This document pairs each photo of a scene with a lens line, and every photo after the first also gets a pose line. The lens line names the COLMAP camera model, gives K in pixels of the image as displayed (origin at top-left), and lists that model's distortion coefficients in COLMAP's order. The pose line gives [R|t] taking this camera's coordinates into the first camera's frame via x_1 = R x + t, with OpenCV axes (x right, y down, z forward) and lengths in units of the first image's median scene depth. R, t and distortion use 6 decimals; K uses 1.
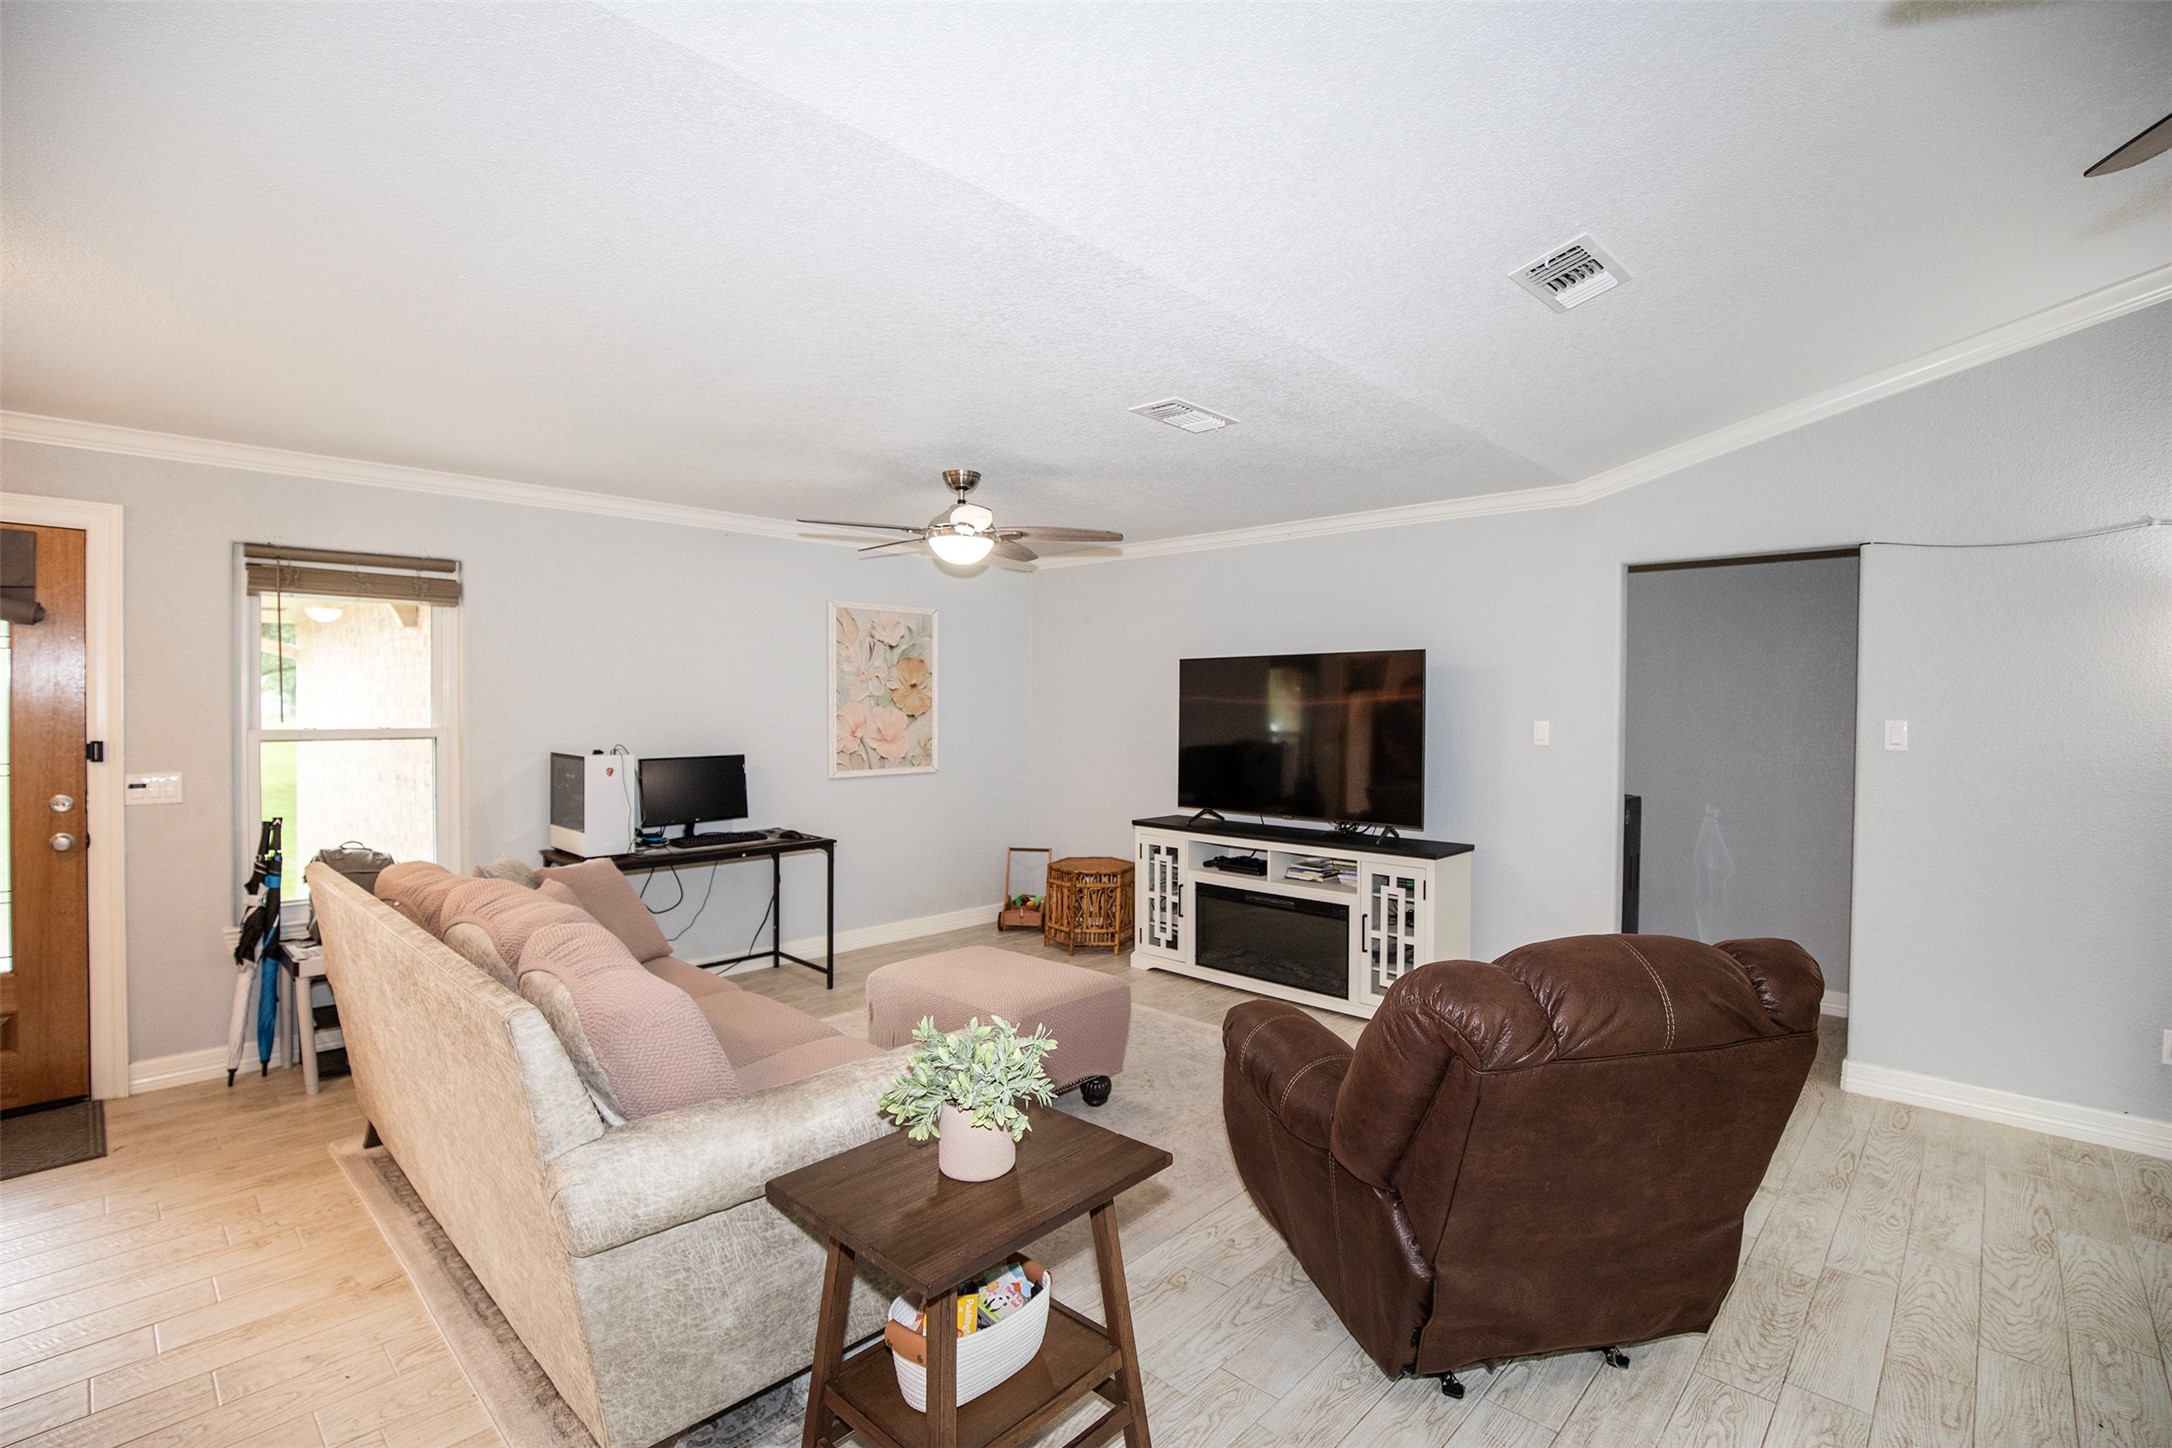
lens RADIAL K [[983.7, 0, 1094.4], [0, 983.7, 718.0], [0, 0, 1]] dist [-0.036604, 0.006883]
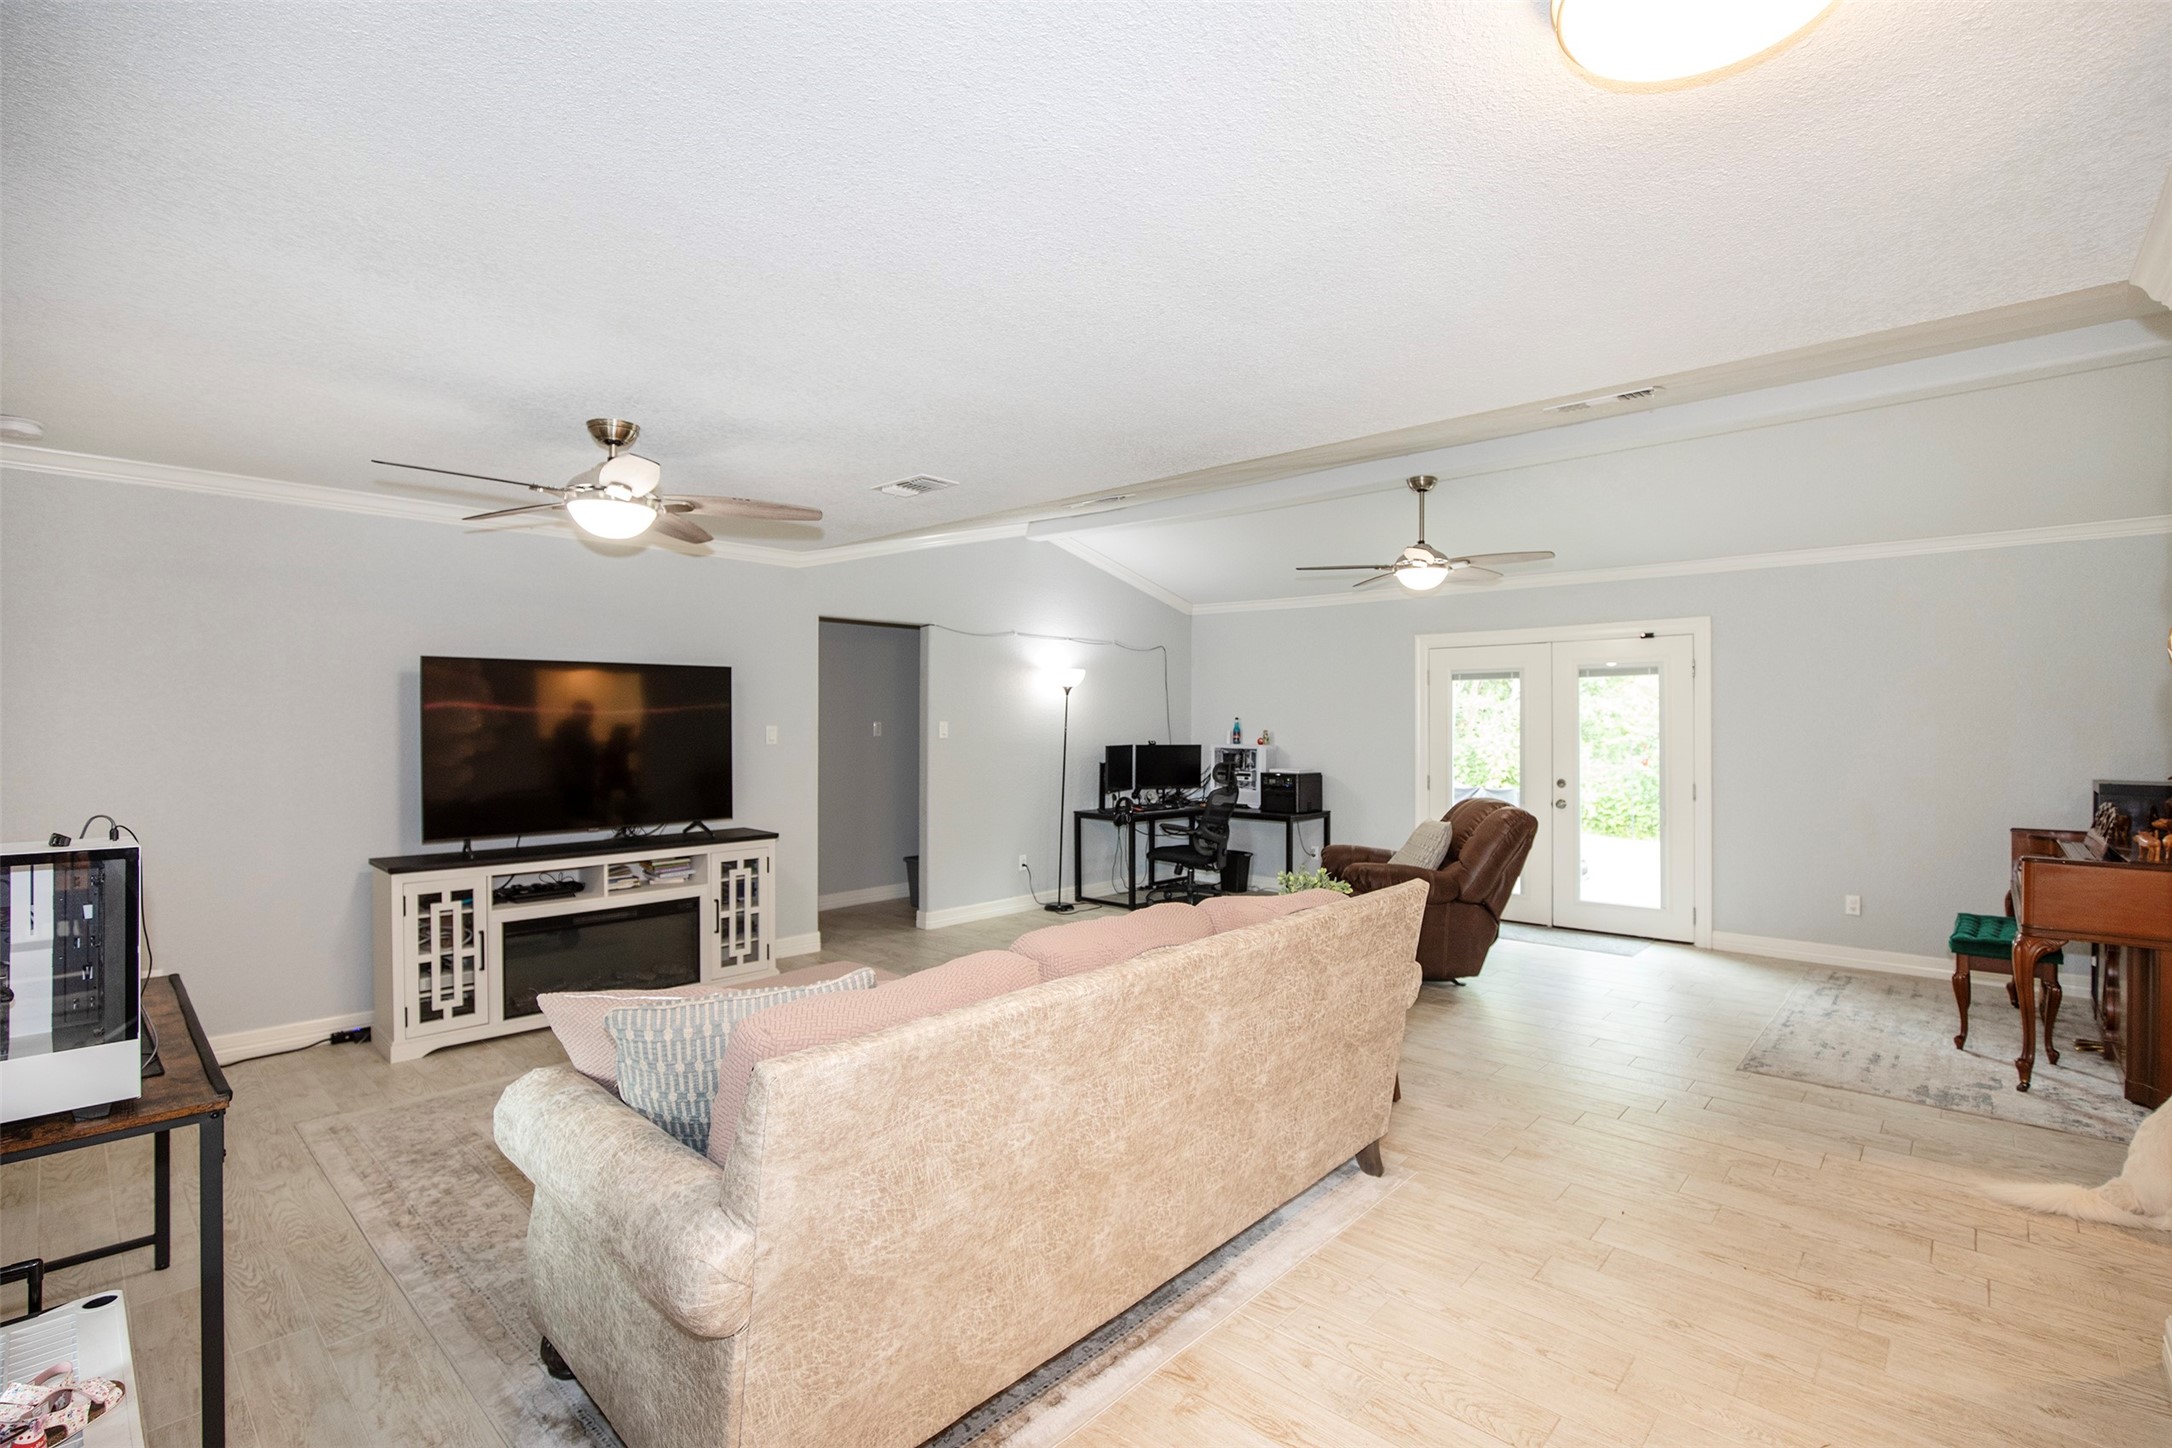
lens RADIAL K [[983.7, 0, 1104.9], [0, 983.7, 723.8], [0, 0, 1]] dist [-0.036604, 0.006883]
pose [[-0.018150, -0.010329, 0.999782, -0.966313], [0.011618, 0.999877, 0.010541, -0.009689], [-0.999768, 0.011807, -0.018028, 0.643702]]
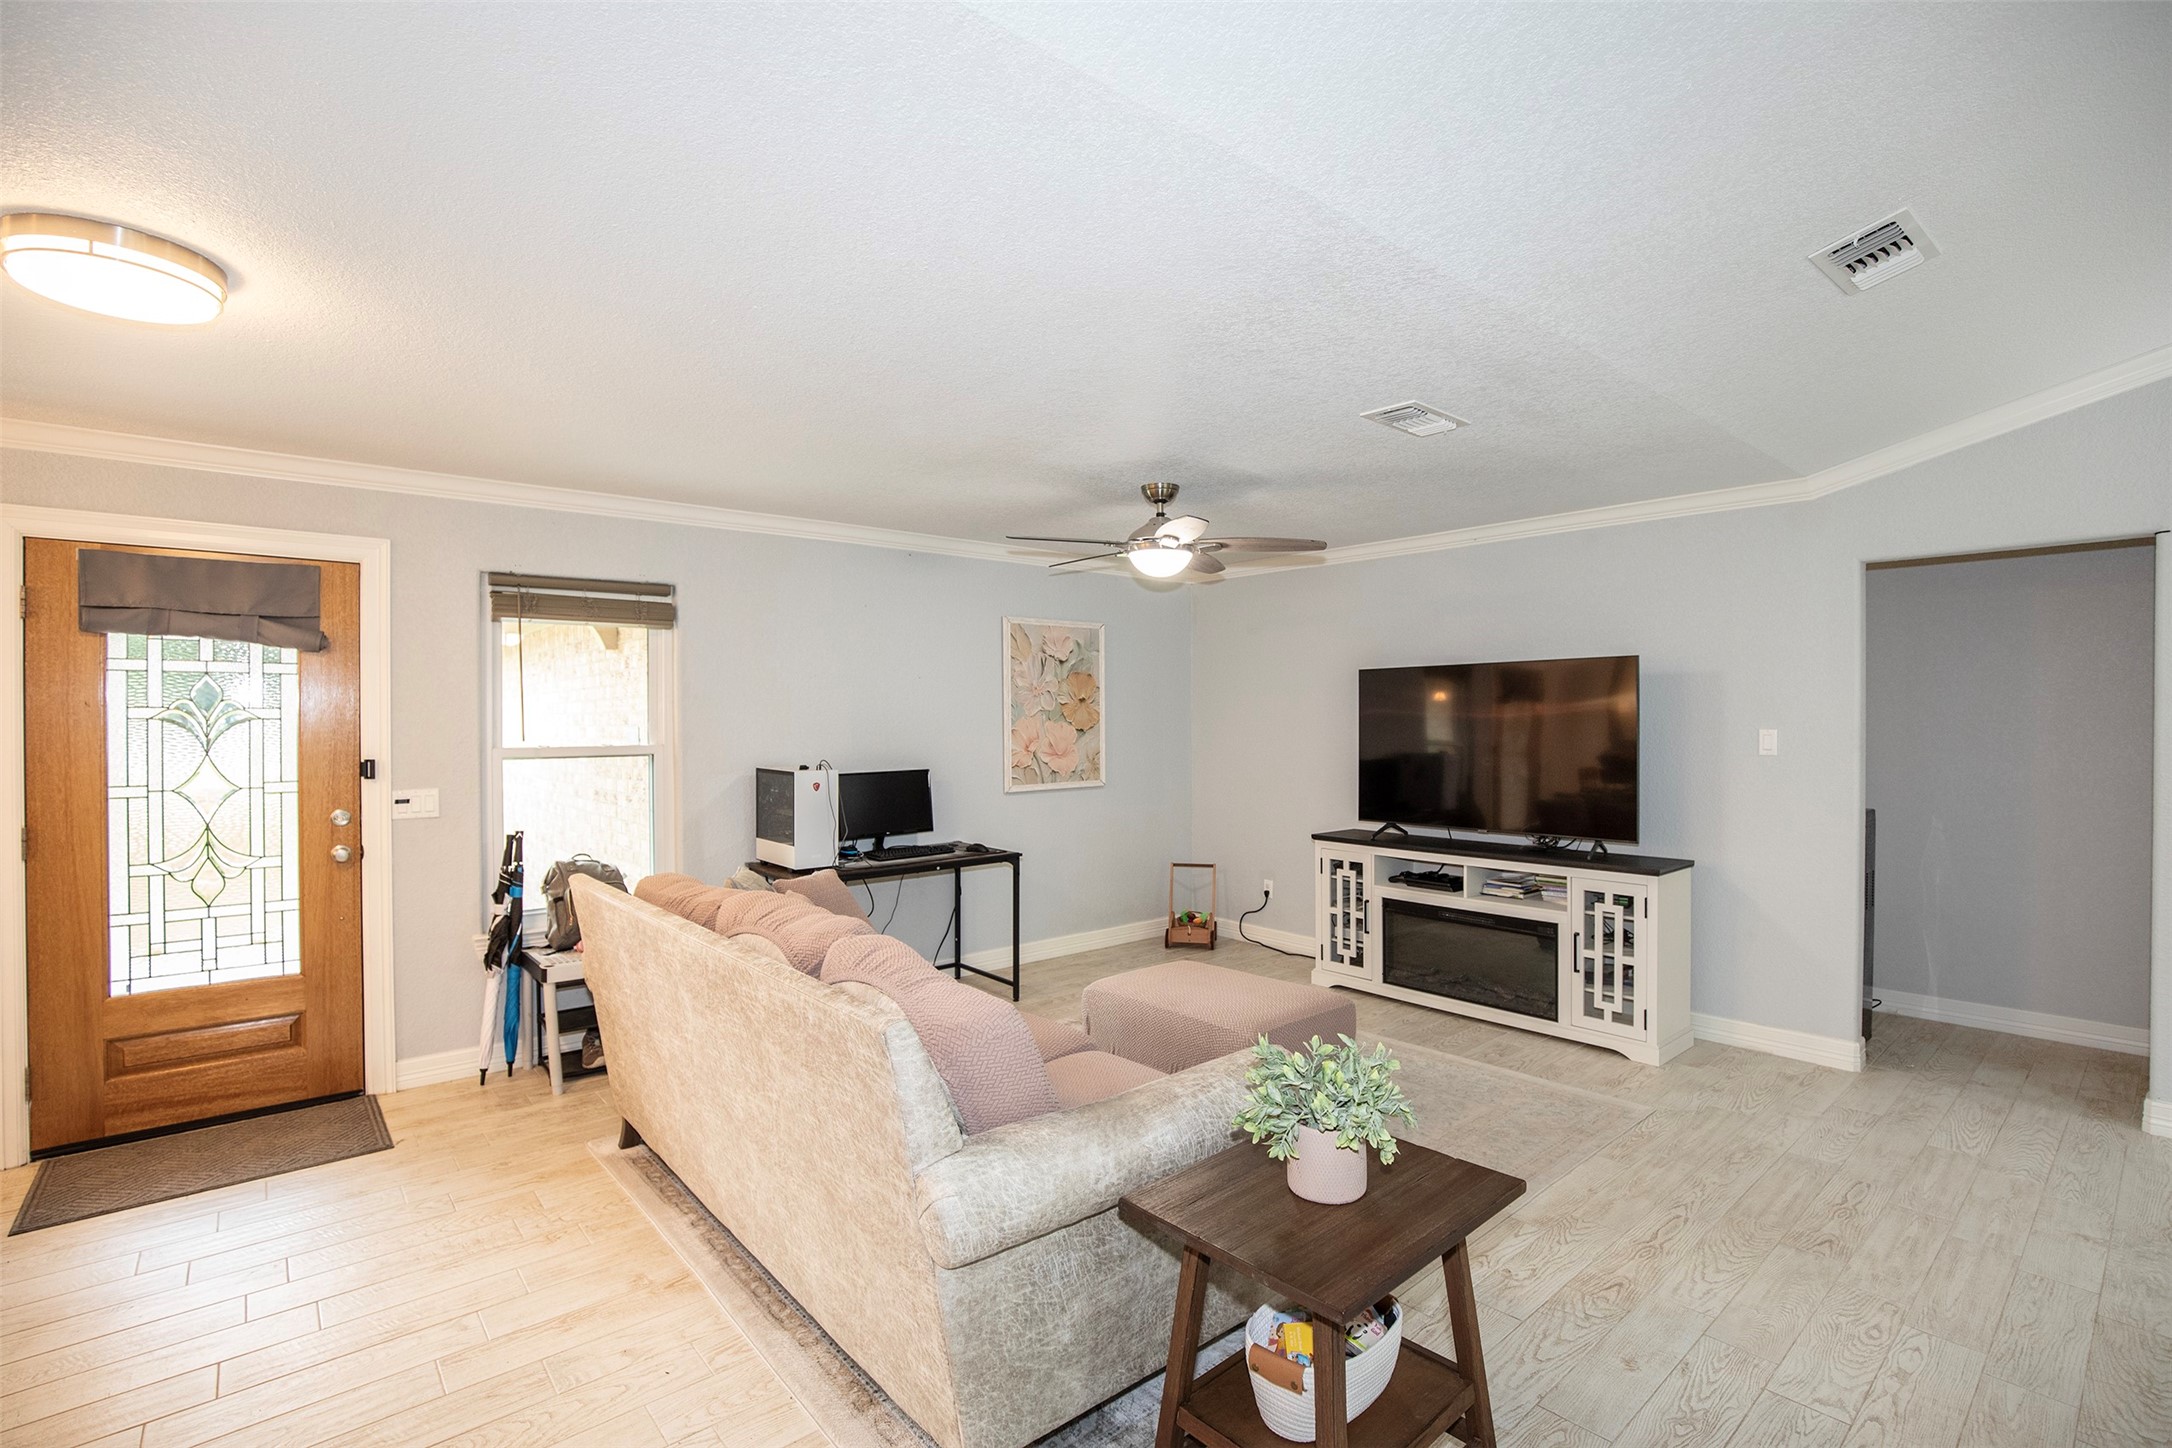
lens RADIAL K [[983.7, 0, 1090.4], [0, 983.7, 723.0], [0, 0, 1]] dist [-0.036604, 0.006883]
pose [[0.994590, -0.009361, -0.103454, -0.108842], [0.008374, 0.999915, -0.009968, 0.000753], [0.103539, 0.009048, 0.994584, 0.001157]]
